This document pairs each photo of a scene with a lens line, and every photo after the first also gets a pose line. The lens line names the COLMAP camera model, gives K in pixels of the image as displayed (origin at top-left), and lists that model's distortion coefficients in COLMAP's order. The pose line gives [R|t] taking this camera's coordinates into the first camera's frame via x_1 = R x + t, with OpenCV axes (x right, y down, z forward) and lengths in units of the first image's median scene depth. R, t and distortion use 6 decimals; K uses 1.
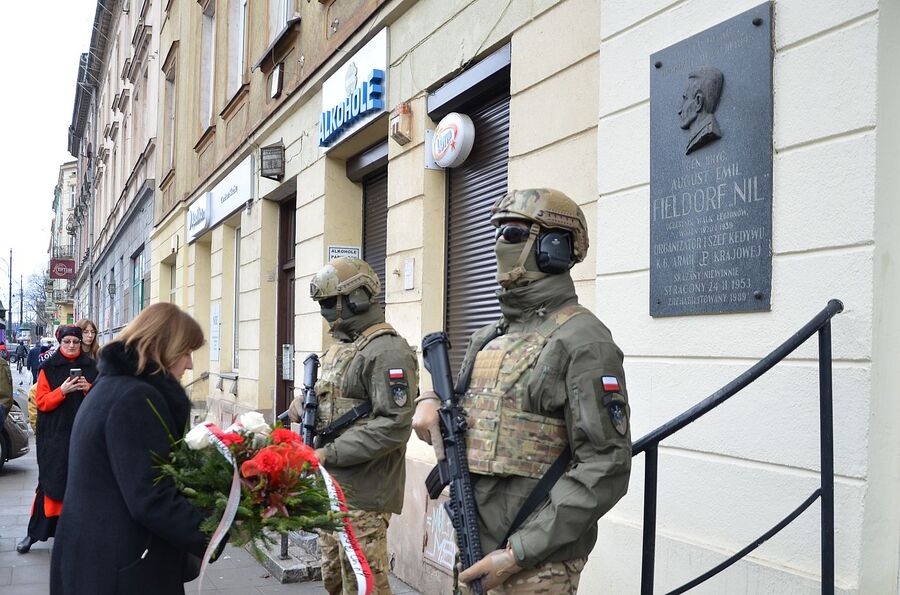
lens RADIAL K [[926.1, 0, 362.2], [0, 926.1, 374.8], [0, 0, 1]] dist [-0.156786, 0.152808]
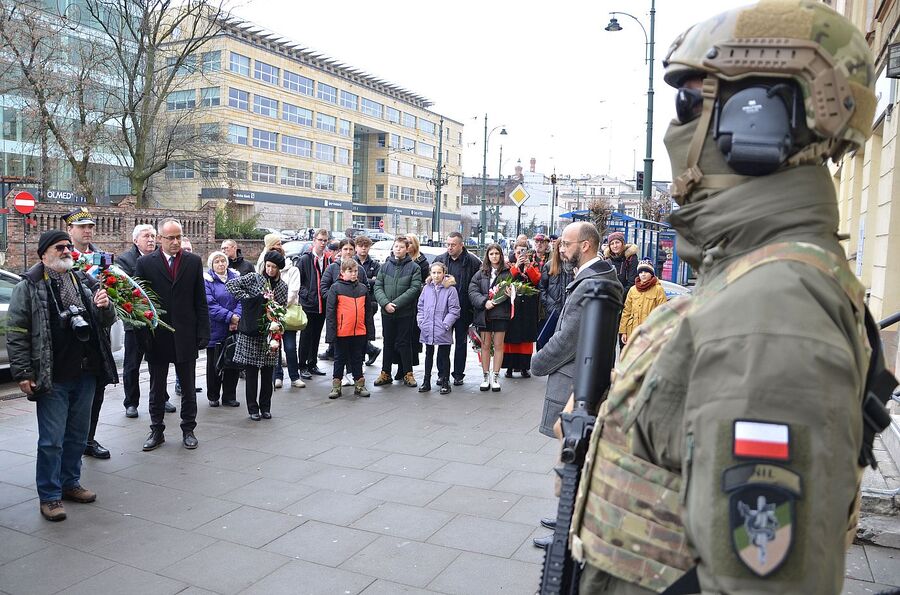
lens RADIAL K [[733.5, 0, 429.5], [0, 733.5, 306.3], [0, 0, 1]] dist [-0.140282, 0.104643]
pose [[0.671263, 0.073038, -0.737612, 0.259790], [-0.036524, 0.997184, 0.065502, -0.042773], [0.740319, -0.017029, 0.672040, 0.440250]]
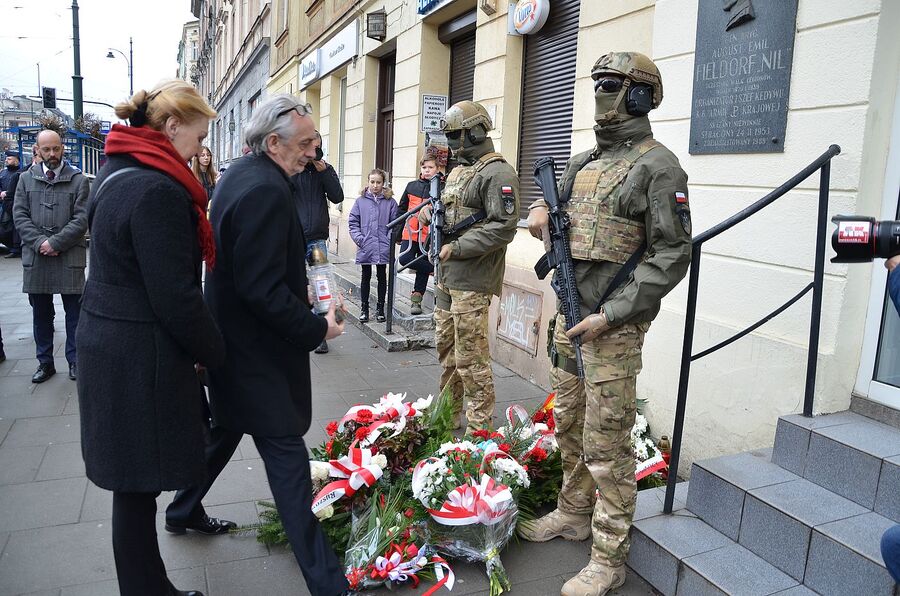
lens RADIAL K [[733.5, 0, 429.5], [0, 733.5, 306.8], [0, 0, 1]] dist [-0.140282, 0.104643]
pose [[0.999471, 0.024210, 0.021725, -0.083035], [-0.027017, 0.989794, 0.139920, 0.020736], [-0.018116, -0.140433, 0.989924, -0.065245]]
